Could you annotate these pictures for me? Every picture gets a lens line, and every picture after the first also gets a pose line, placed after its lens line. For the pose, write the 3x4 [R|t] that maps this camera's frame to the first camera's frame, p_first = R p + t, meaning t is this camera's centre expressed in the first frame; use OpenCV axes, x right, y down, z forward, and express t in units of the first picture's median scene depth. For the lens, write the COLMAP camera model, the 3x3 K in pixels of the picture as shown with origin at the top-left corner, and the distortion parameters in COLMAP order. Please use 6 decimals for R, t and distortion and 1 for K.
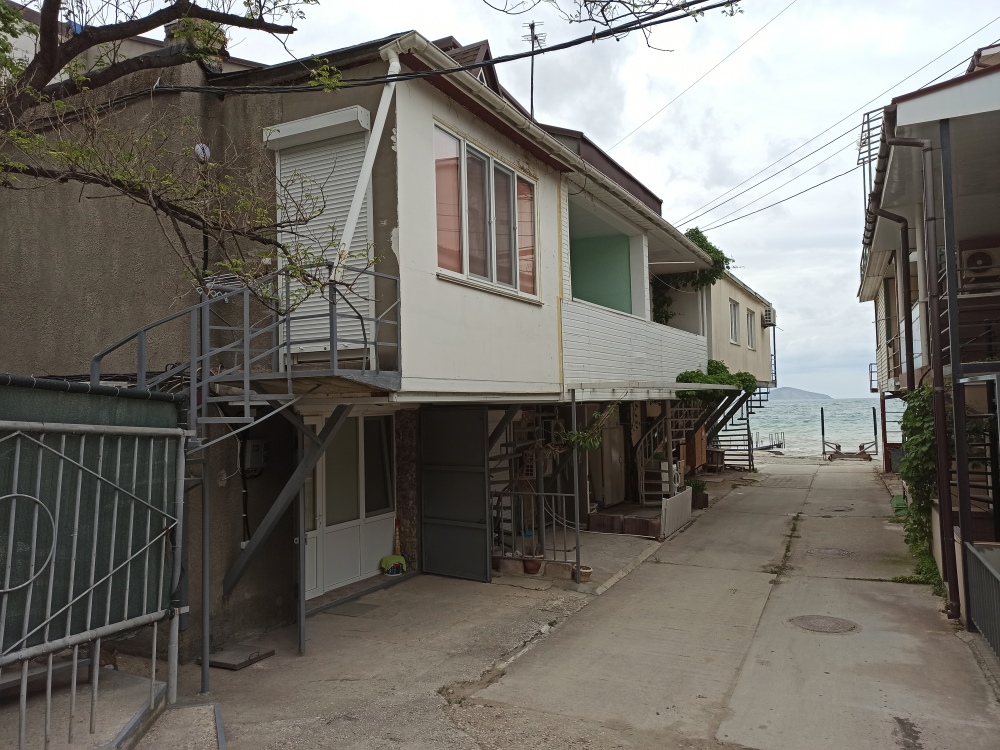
lens RADIAL K [[735.7, 0, 510.5], [0, 735.7, 374.2], [0, 0, 1]] dist [0.053864, -0.045672]
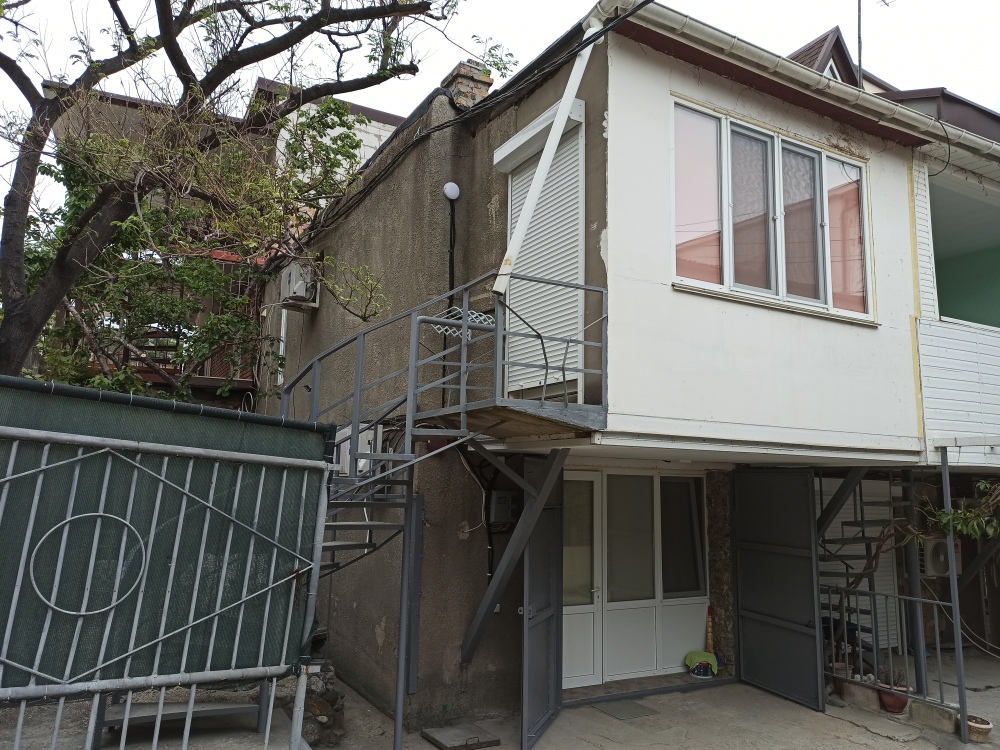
lens RADIAL K [[735.7, 0, 510.5], [0, 735.7, 374.2], [0, 0, 1]] dist [0.053864, -0.045672]
pose [[0.835913, -0.041164, -0.547317, 0.166353], [-0.015405, 0.995031, -0.098365, 0.035263], [0.548646, 0.090656, 0.831125, 0.244255]]
